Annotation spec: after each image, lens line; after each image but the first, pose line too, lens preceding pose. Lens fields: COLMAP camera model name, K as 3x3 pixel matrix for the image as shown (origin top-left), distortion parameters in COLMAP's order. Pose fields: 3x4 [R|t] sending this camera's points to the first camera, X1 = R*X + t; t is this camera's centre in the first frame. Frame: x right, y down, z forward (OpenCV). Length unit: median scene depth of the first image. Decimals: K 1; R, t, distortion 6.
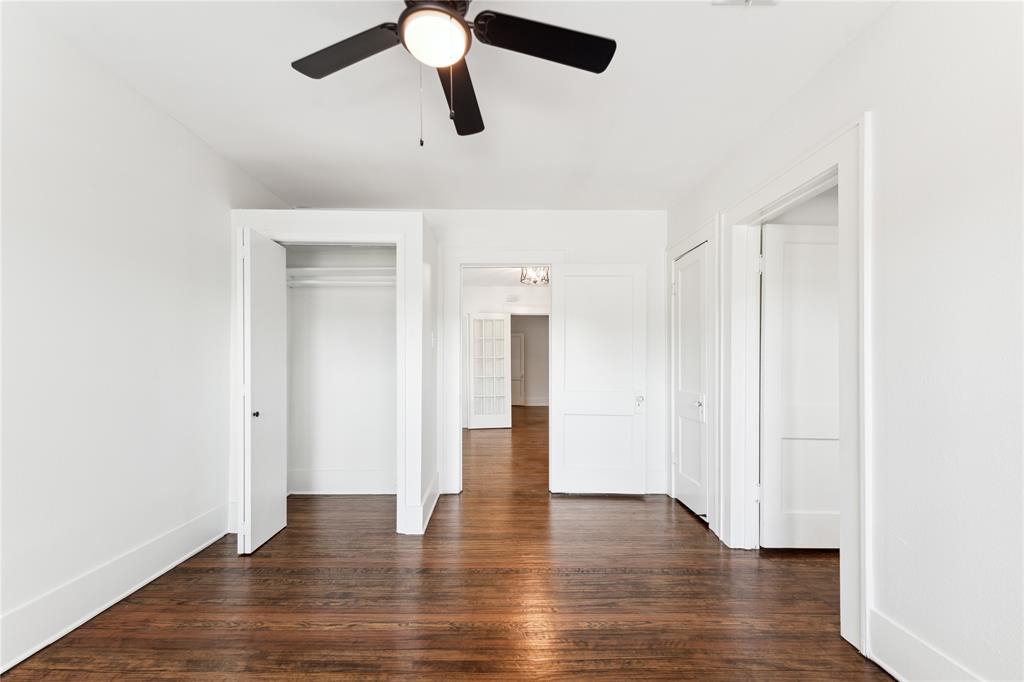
lens RADIAL K [[422.5, 0, 503.4], [0, 422.5, 355.9], [0, 0, 1]] dist [0.008897, -0.002238]
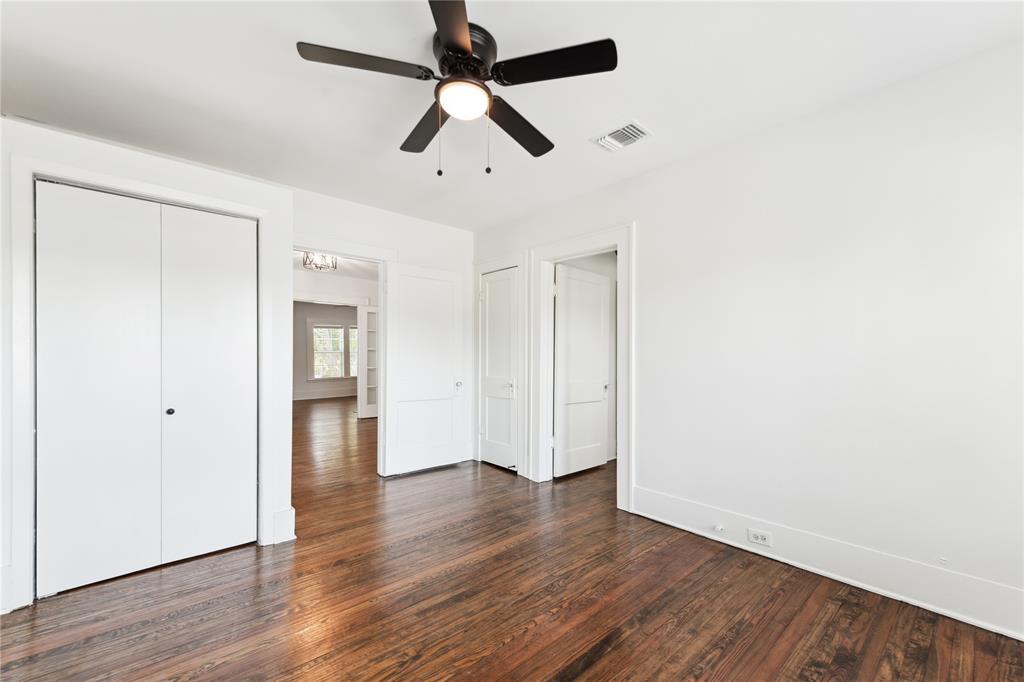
lens RADIAL K [[422.5, 0, 524.5], [0, 422.5, 352.3], [0, 0, 1]] dist [0.008897, -0.002238]
pose [[0.735286, 0.005268, 0.677737, -0.480233], [-0.017694, 0.999778, 0.011425, -0.011431], [-0.677526, -0.020392, 0.735216, -0.028329]]
